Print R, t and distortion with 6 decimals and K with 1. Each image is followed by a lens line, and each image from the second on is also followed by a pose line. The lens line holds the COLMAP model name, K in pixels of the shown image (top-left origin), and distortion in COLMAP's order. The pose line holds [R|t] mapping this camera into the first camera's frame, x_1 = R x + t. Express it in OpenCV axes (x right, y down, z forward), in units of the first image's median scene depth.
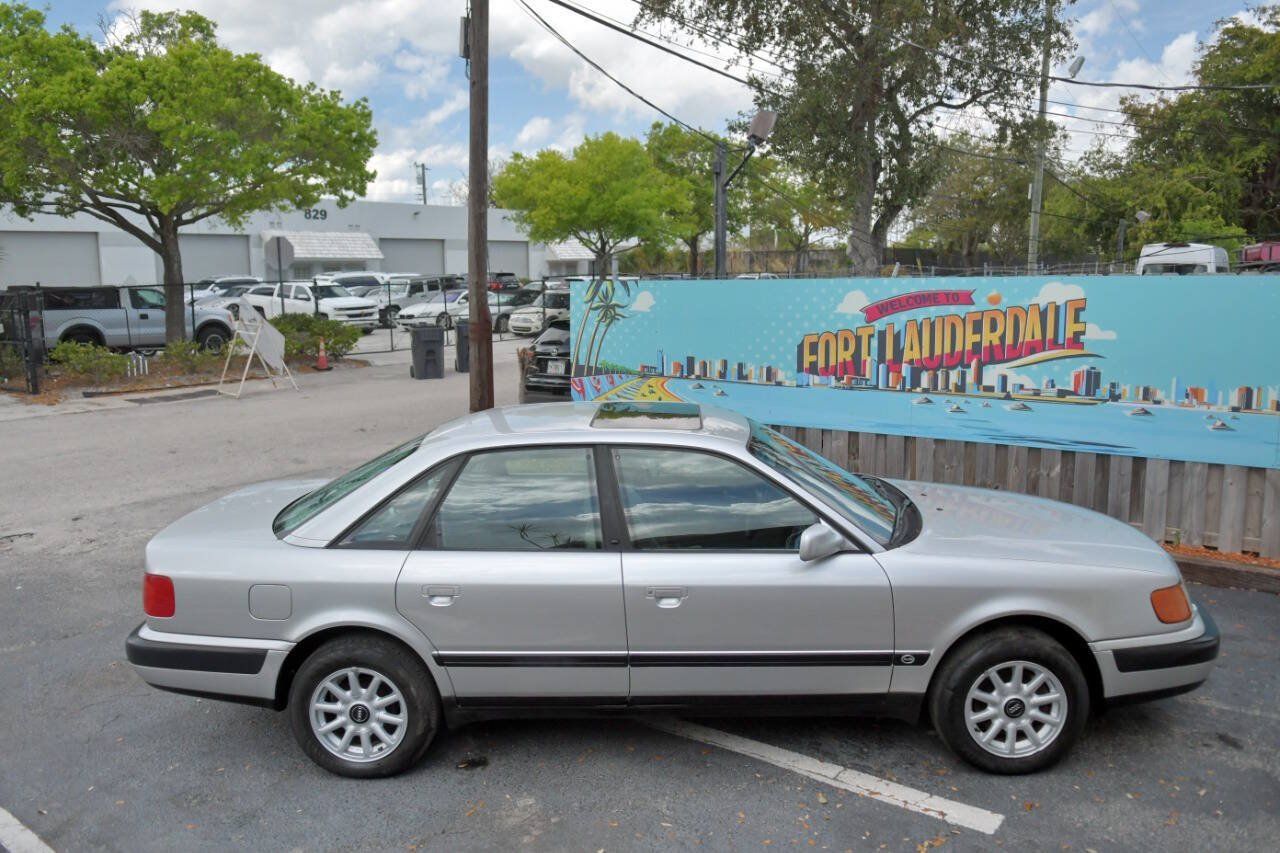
lens RADIAL K [[989.2, 0, 638.0], [0, 989.2, 429.4], [0, 0, 1]] dist [-0.010696, -0.045575]
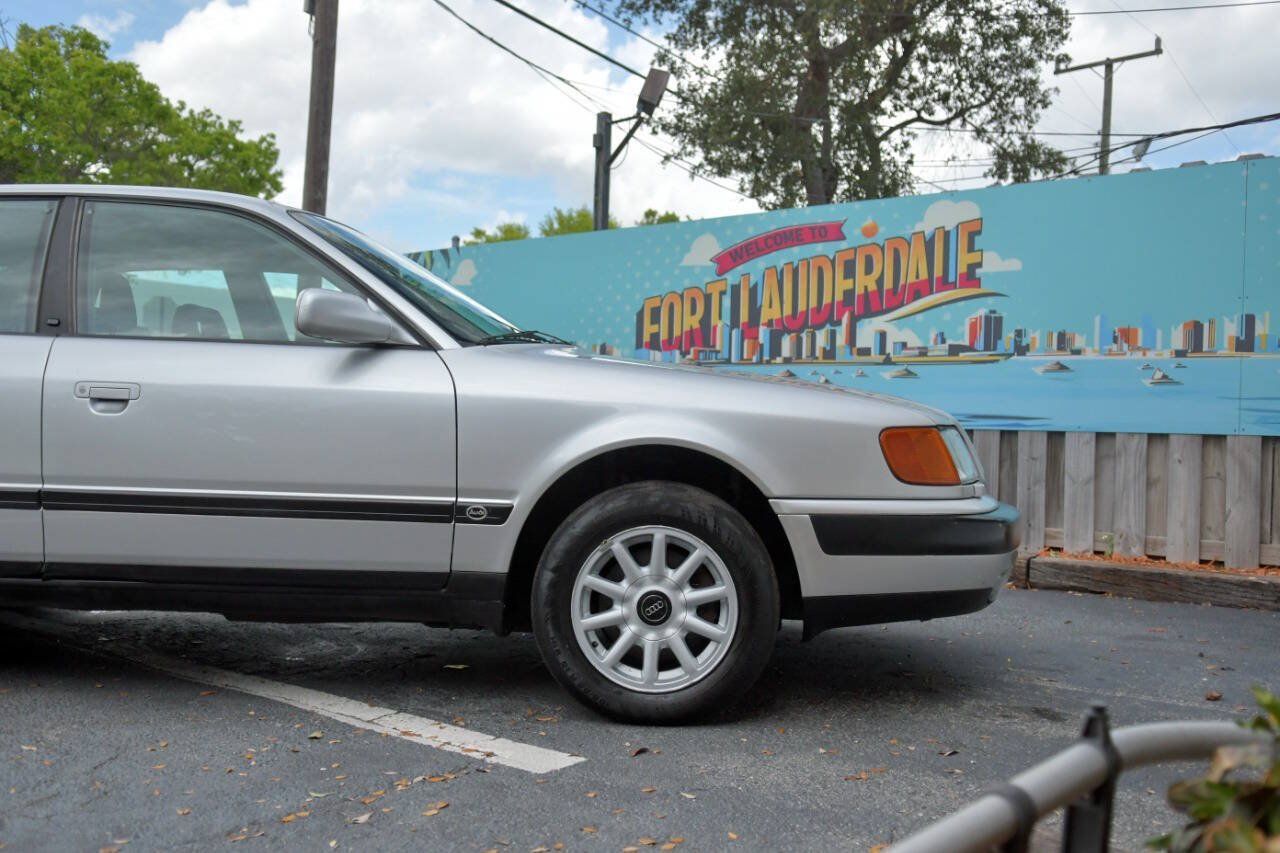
lens RADIAL K [[1173.8, 0, 637.6], [0, 1173.8, 428.4], [0, 0, 1]] dist [0.006347, -0.011480]
pose [[0.998652, 0.043167, -0.028807, 0.201391], [-0.047145, 0.986647, -0.155899, 0.149002], [0.021692, 0.157047, 0.987353, 0.135058]]
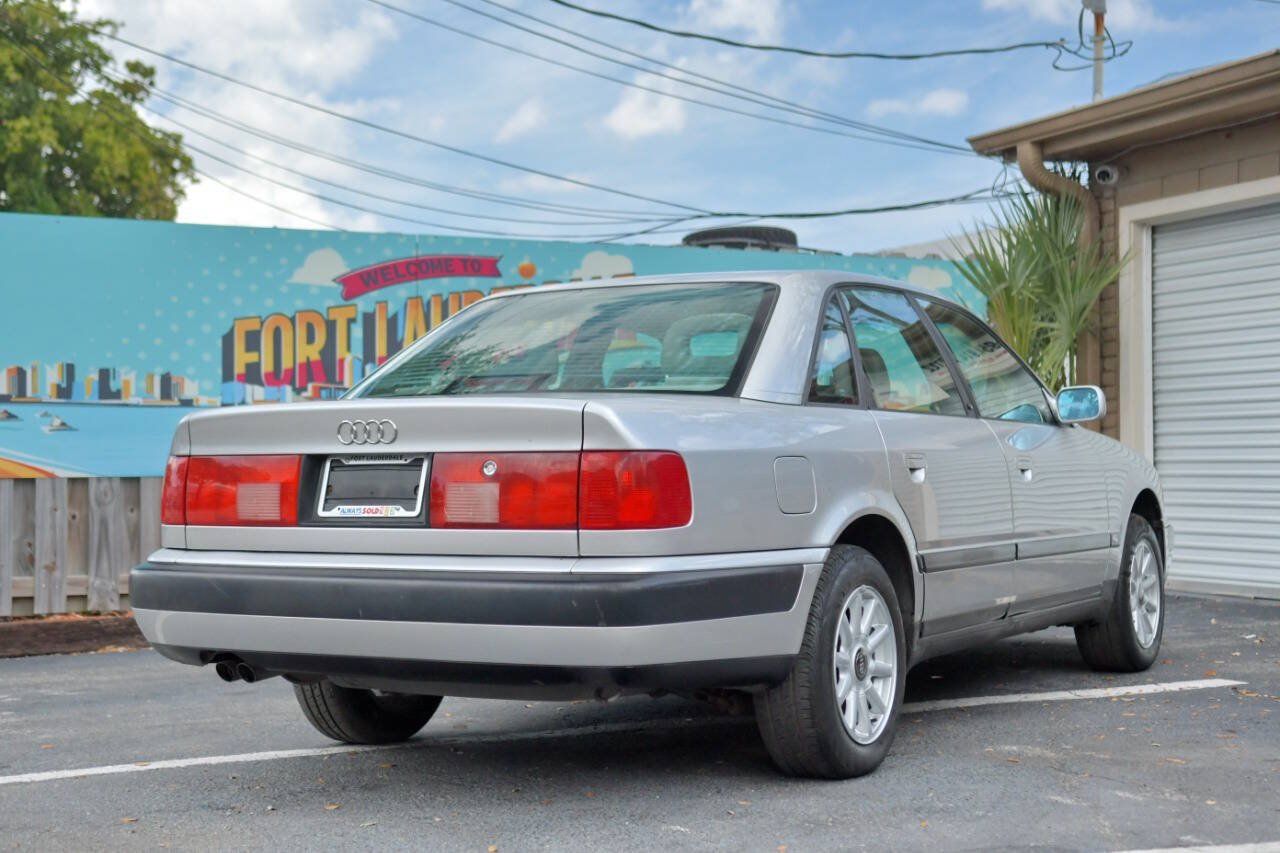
lens RADIAL K [[1866.8, 0, 638.4], [0, 1866.8, 427.8], [0, 0, 1]] dist [0.113995, -0.021812]
pose [[0.473380, 0.027295, 0.880435, -0.741729], [0.134810, 0.985500, -0.103035, 0.123857], [-0.870481, 0.167466, 0.462836, 0.288843]]
